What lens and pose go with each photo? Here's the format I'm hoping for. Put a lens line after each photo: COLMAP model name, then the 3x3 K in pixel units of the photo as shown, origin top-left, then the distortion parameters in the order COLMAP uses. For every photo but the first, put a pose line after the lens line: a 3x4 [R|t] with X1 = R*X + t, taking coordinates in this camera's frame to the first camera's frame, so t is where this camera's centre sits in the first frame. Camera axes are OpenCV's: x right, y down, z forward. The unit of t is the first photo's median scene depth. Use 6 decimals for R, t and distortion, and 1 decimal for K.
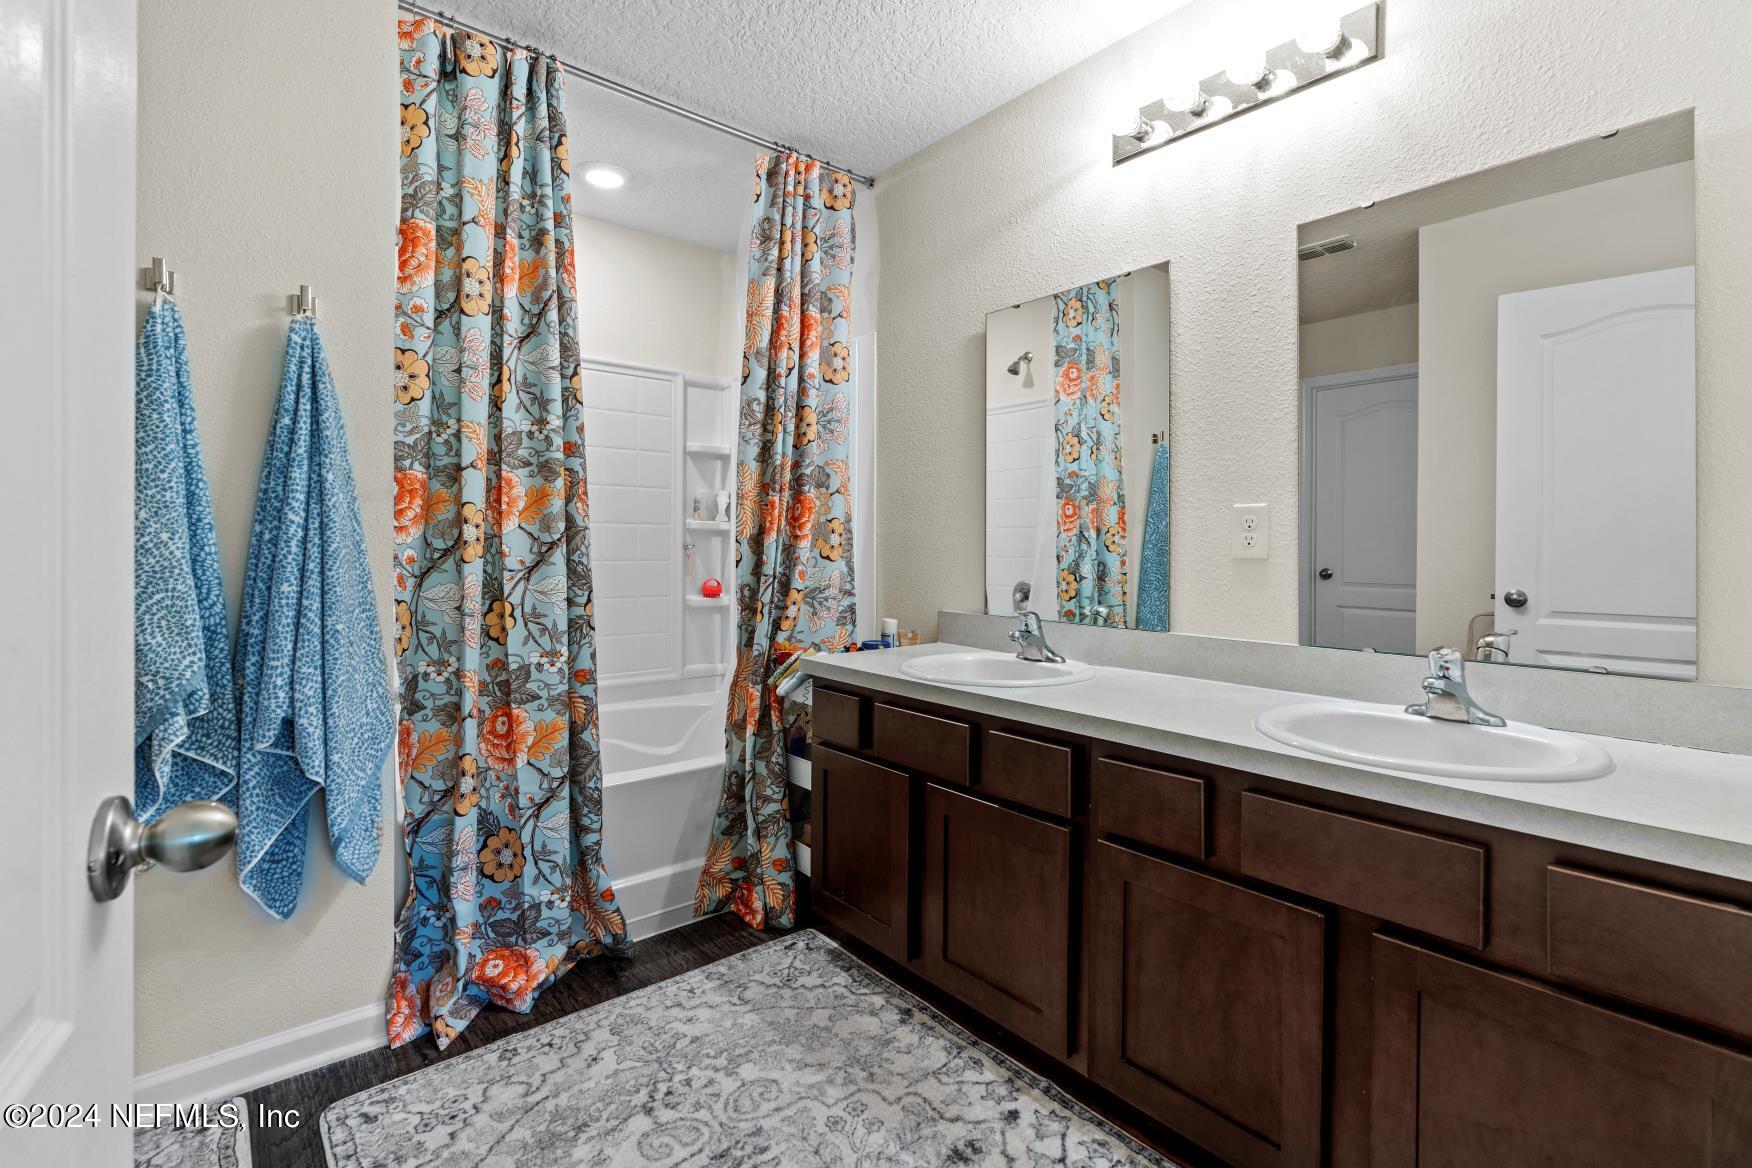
lens RADIAL K [[803.5, 0, 874.9], [0, 803.5, 568.2], [0, 0, 1]] dist [0.001032, 0.000012]
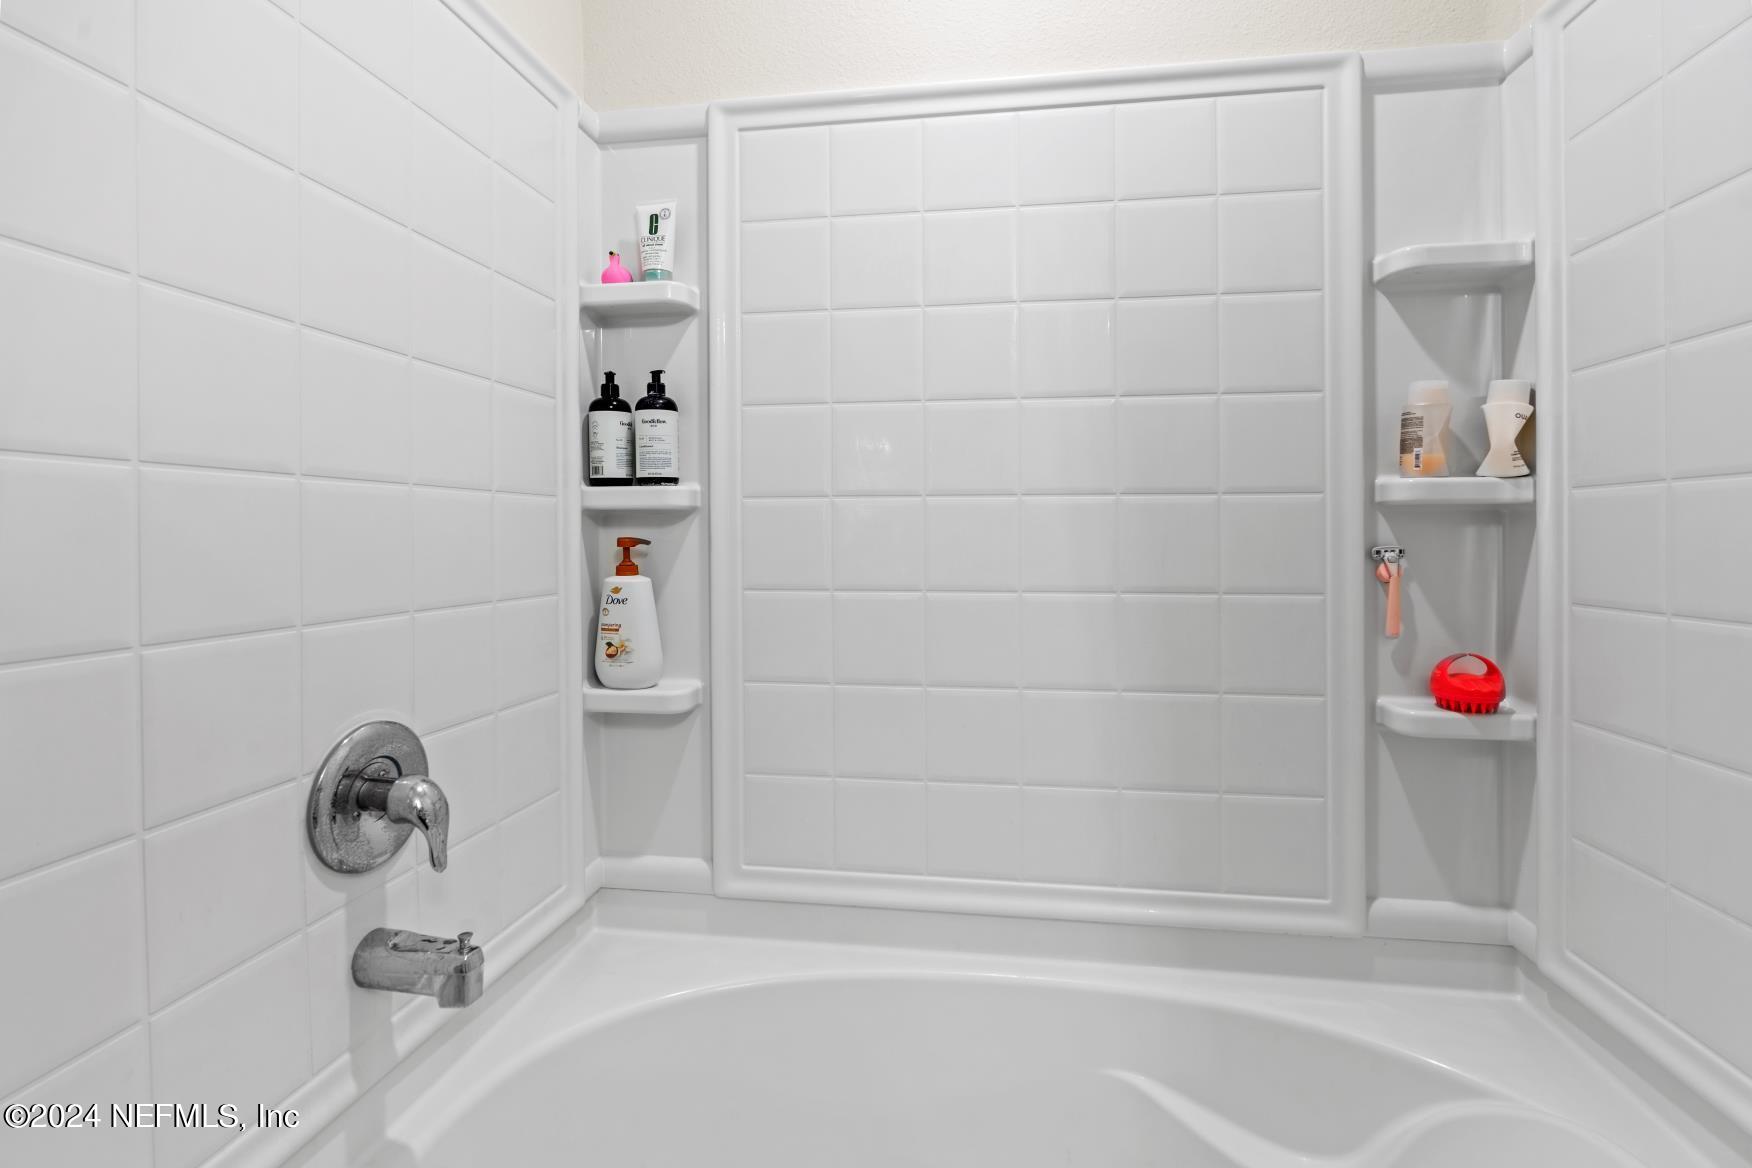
lens RADIAL K [[803.5, 0, 877.3], [0, 803.5, 577.0], [0, 0, 1]] dist [0.001032, 0.000012]
pose [[0.665572, -0.013283, -0.746215, -0.119005], [0.002388, 0.999874, -0.015668, -0.012460], [0.746330, 0.008646, 0.665520, 0.606649]]
